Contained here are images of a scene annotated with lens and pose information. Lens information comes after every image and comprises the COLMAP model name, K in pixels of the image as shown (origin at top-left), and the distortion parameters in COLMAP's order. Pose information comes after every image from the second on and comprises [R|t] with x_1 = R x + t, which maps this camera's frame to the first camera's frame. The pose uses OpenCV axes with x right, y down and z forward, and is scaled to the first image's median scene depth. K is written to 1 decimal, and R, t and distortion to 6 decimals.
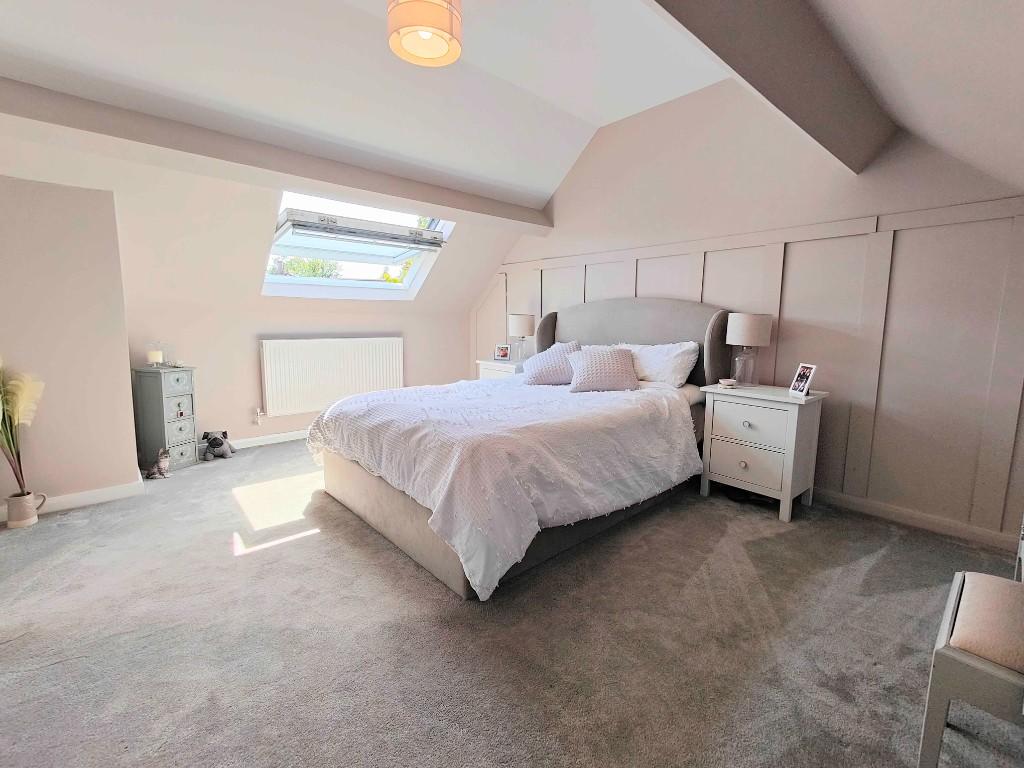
lens RADIAL K [[448.3, 0, 511.0], [0, 448.3, 379.4], [0, 0, 1]] dist [0.001788, -0.000117]
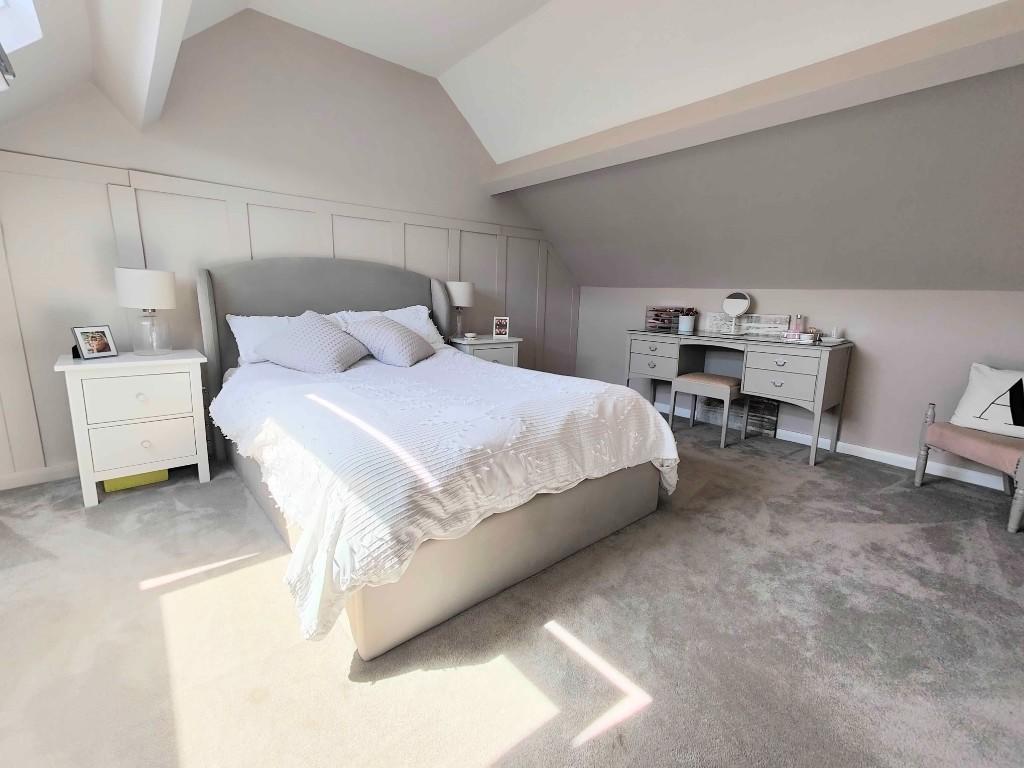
lens RADIAL K [[448.3, 0, 511.0], [0, 448.3, 379.4], [0, 0, 1]] dist [0.001788, -0.000117]
pose [[0.033075, -0.213469, 0.976390, -0.840725], [0.092374, 0.973396, 0.209686, -0.136510], [-0.995175, 0.083258, 0.051914, 0.829956]]
